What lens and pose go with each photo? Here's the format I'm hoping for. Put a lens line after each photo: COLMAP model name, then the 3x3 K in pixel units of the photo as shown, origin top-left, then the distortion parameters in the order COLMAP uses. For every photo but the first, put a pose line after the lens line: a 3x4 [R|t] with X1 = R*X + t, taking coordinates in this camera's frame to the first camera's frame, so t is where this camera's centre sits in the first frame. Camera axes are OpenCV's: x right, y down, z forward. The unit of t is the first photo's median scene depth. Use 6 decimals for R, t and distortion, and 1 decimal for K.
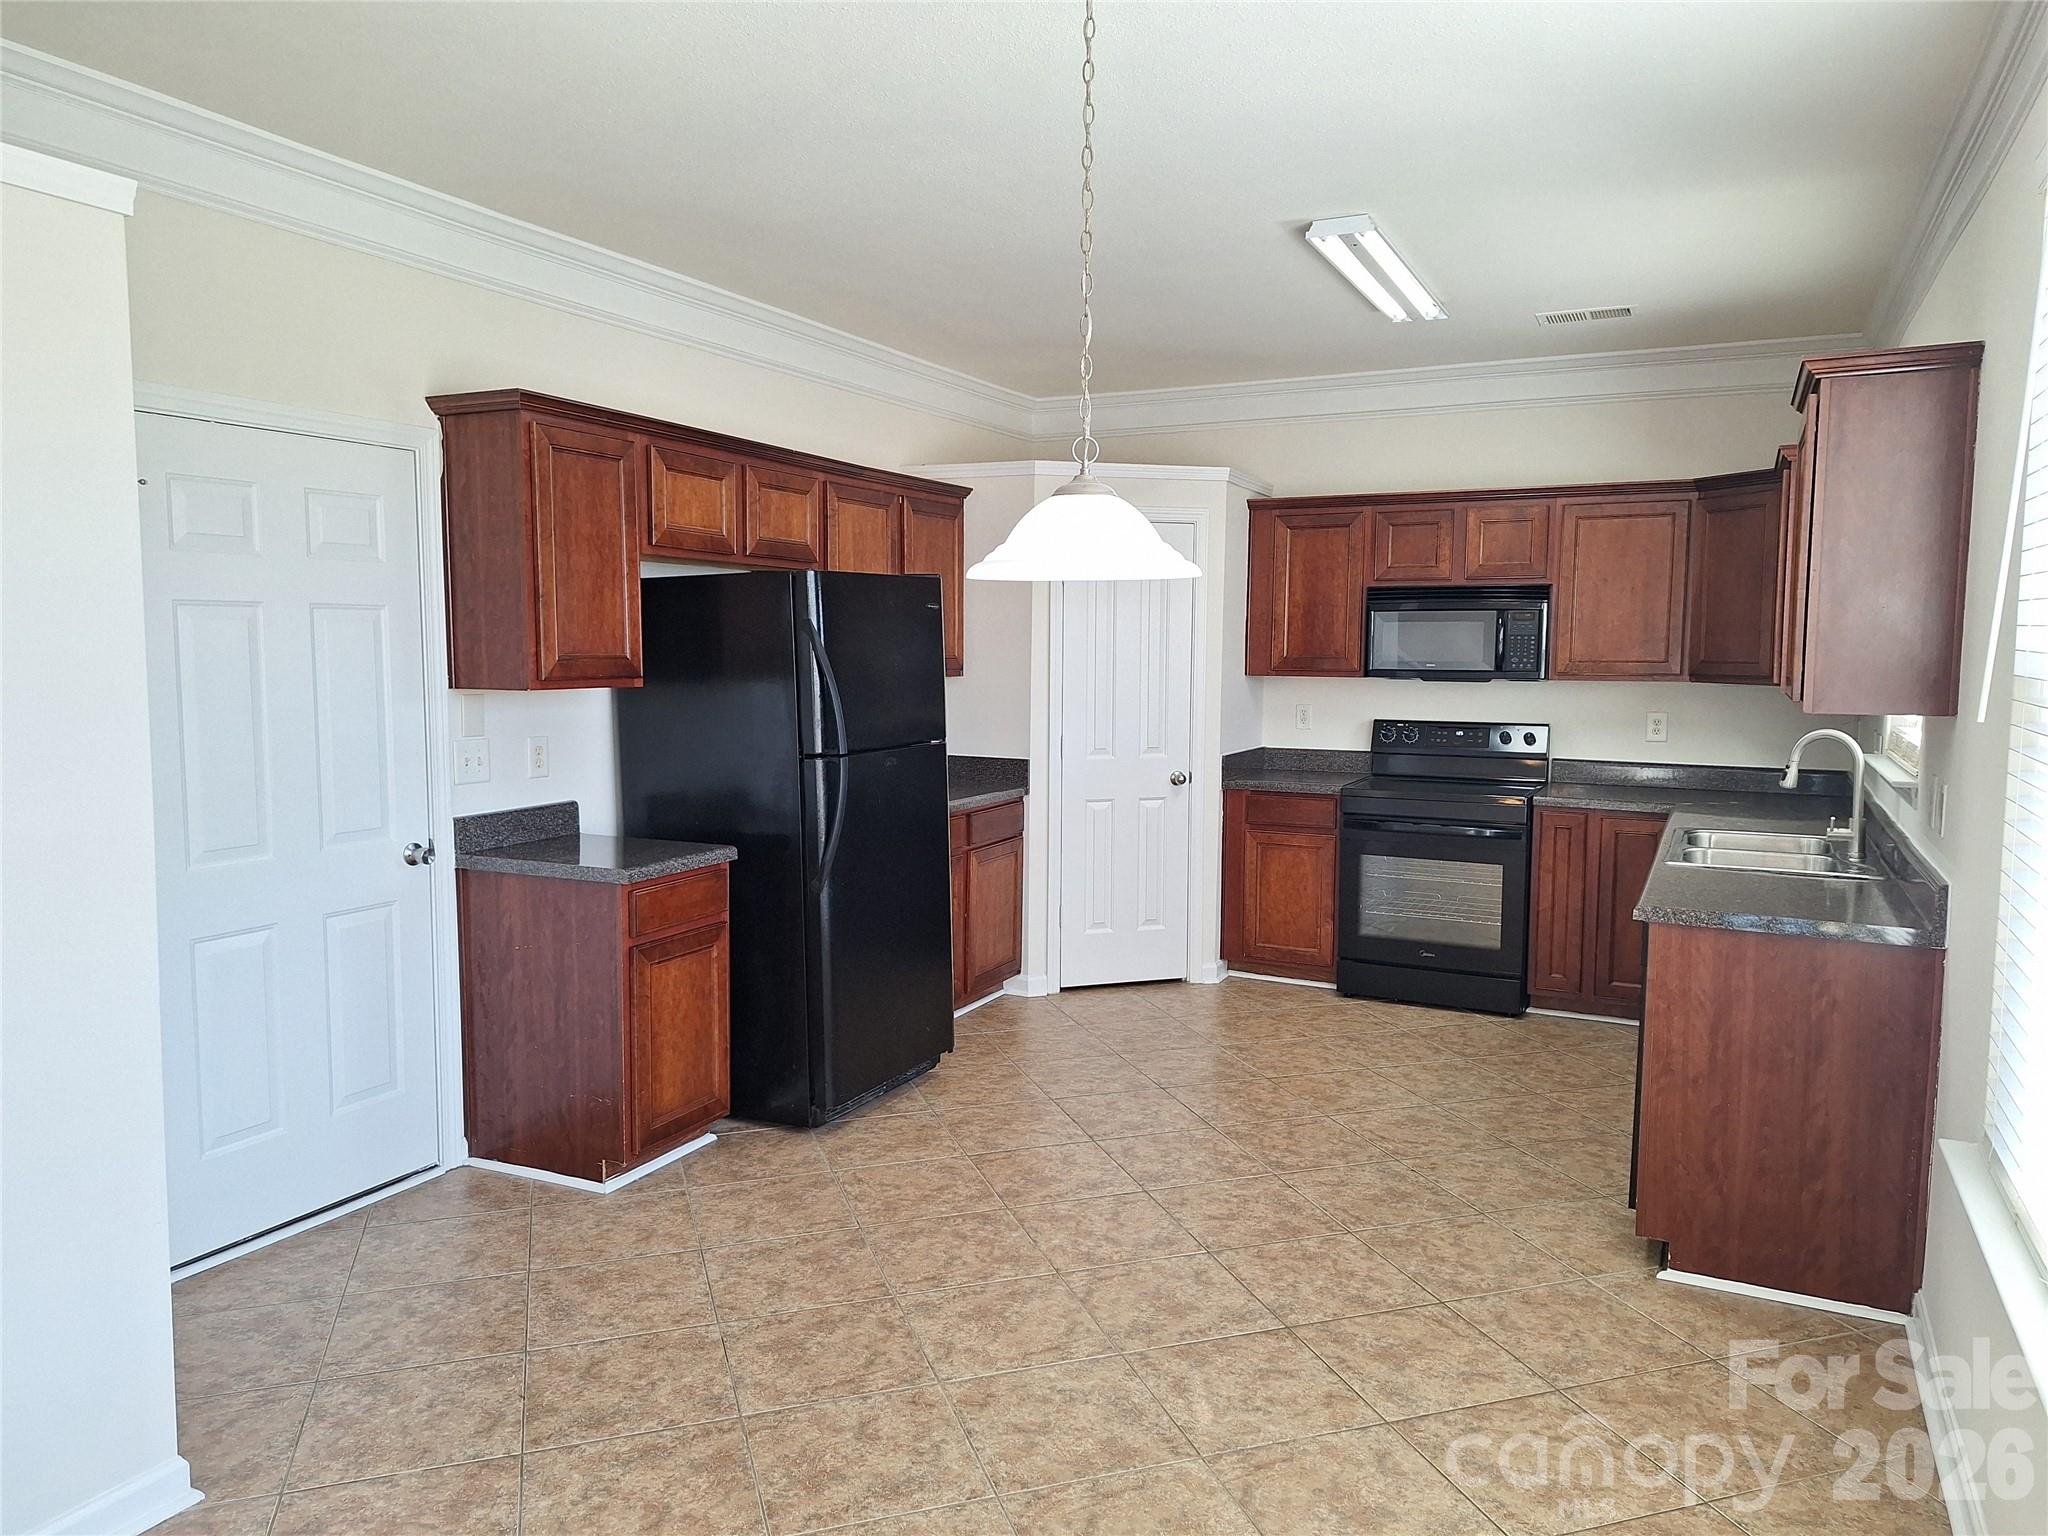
lens RADIAL K [[1435.5, 0, 1028.6], [0, 1435.5, 759.7], [0, 0, 1]] dist [0.143468, -0.177057]
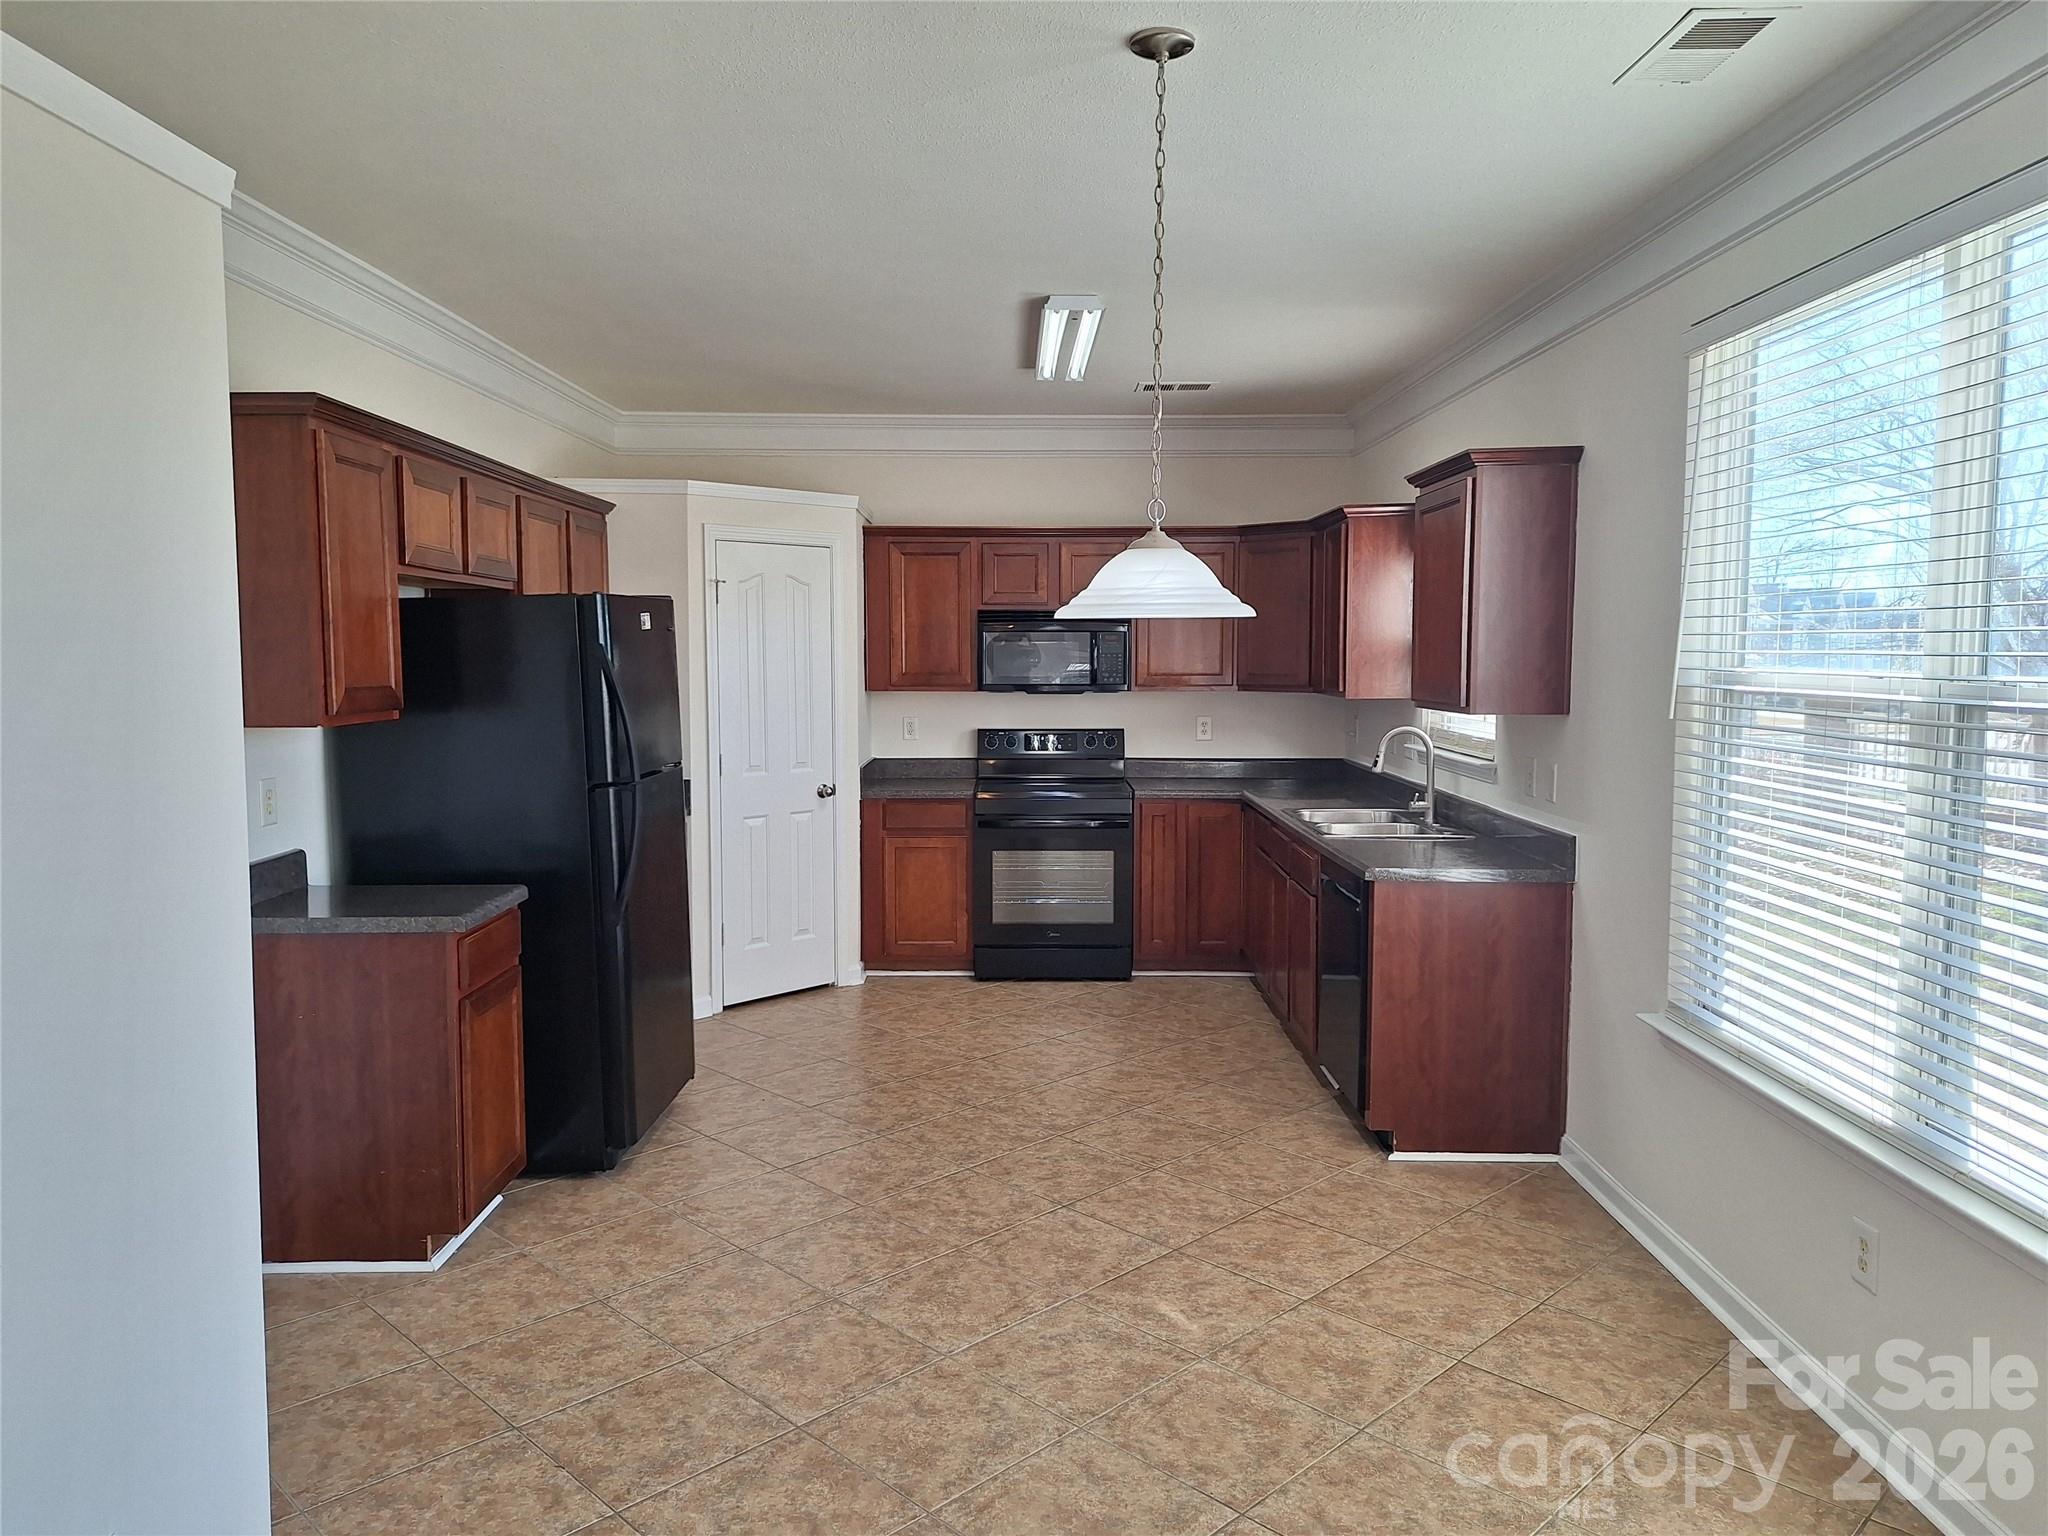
lens RADIAL K [[1435.5, 0, 1028.6], [0, 1435.5, 759.7], [0, 0, 1]] dist [0.143468, -0.177057]
pose [[0.895455, -0.041231, 0.443238, -0.287303], [0.043964, 0.999025, 0.004113, -0.009893], [-0.442975, 0.015803, 0.896395, -0.000536]]
